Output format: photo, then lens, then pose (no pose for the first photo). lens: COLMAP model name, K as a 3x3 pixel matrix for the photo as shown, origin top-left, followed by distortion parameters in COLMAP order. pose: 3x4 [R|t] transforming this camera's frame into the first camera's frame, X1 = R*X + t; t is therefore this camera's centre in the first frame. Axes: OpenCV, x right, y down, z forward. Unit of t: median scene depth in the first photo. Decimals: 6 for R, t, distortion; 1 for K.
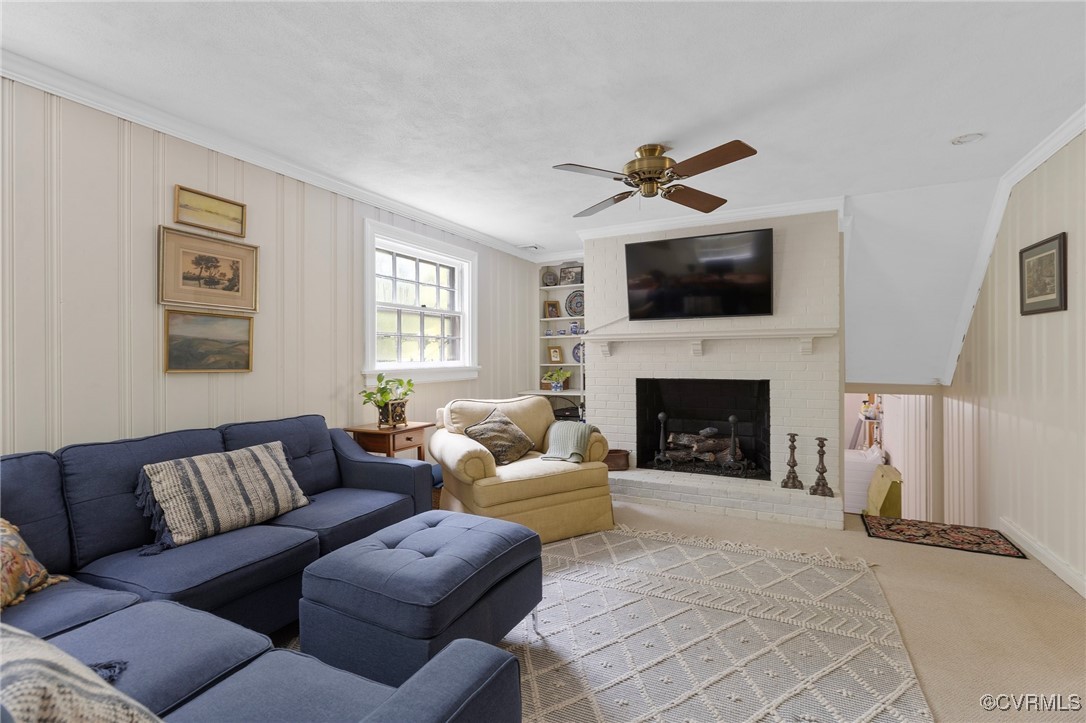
lens RADIAL K [[490.4, 0, 552.2], [0, 490.4, 361.5], [0, 0, 1]] dist [0.019181, -0.000045]
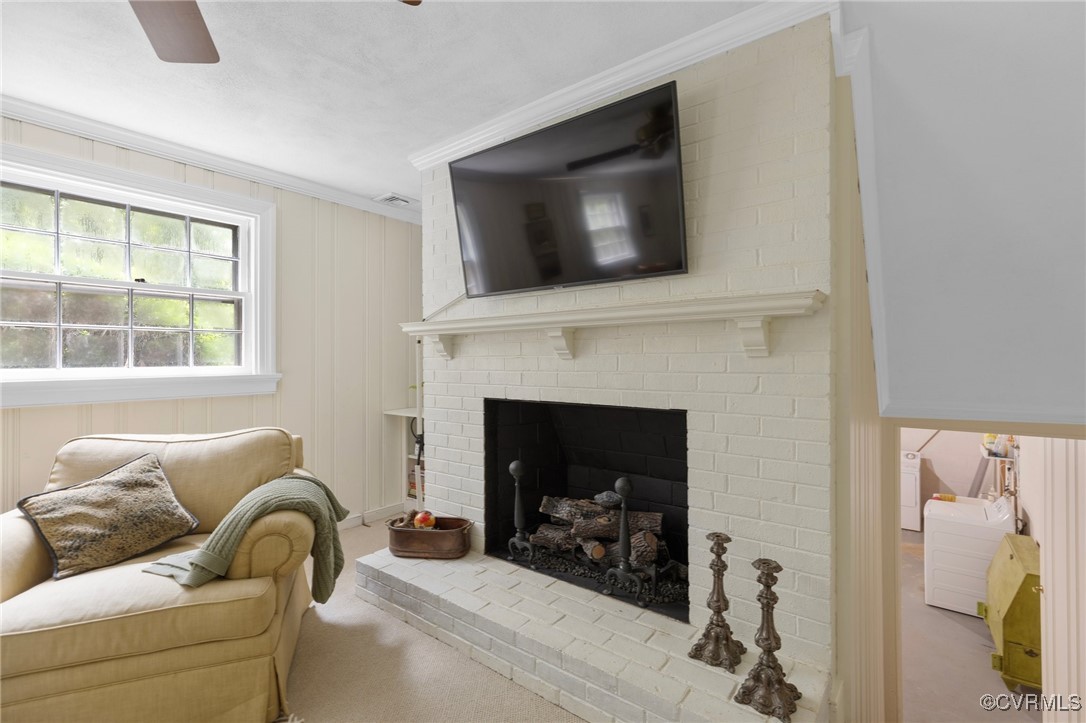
lens RADIAL K [[487.8, 0, 543.0], [0, 487.8, 361.5], [0, 0, 1]] dist [0.009185, -0.000641]
pose [[0.978676, 0.002272, -0.205397, 0.397447], [-0.003487, 0.999979, -0.005550, -0.006493], [0.205380, 0.006147, 0.978663, 0.503992]]
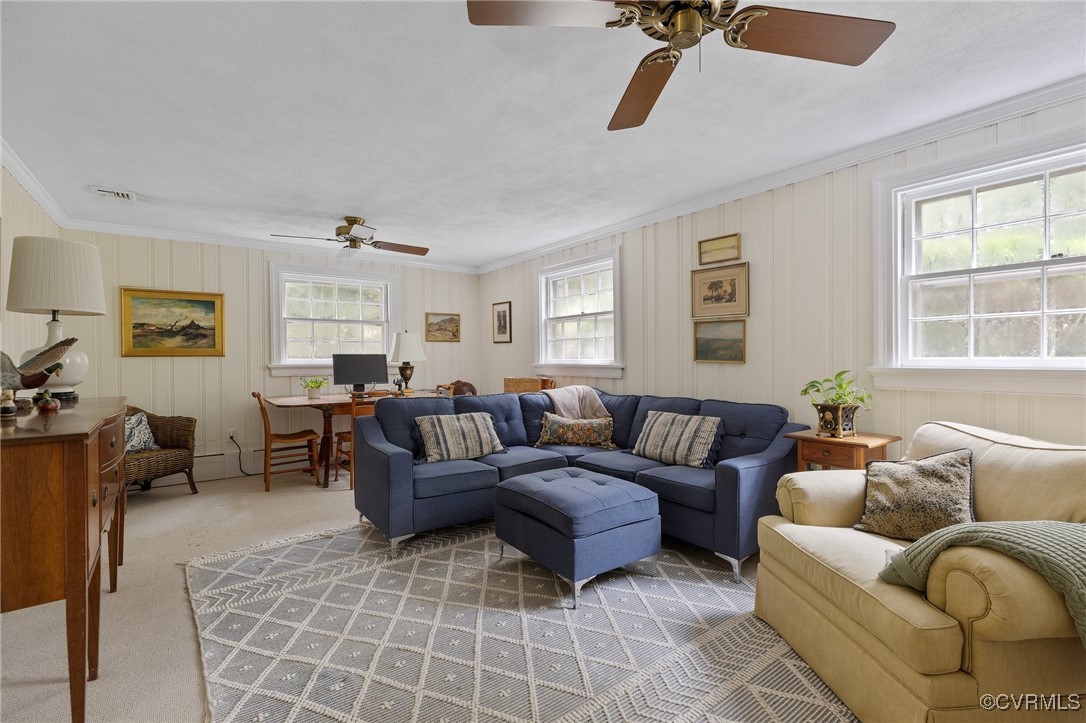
lens RADIAL K [[490.4, 0, 552.2], [0, 490.4, 361.5], [0, 0, 1]] dist [0.019181, -0.000045]
pose [[-0.439009, 0.023846, -0.898166, 0.505990], [0.001977, 0.999671, 0.025575, -0.011248], [0.898480, 0.009451, -0.438912, 0.764231]]
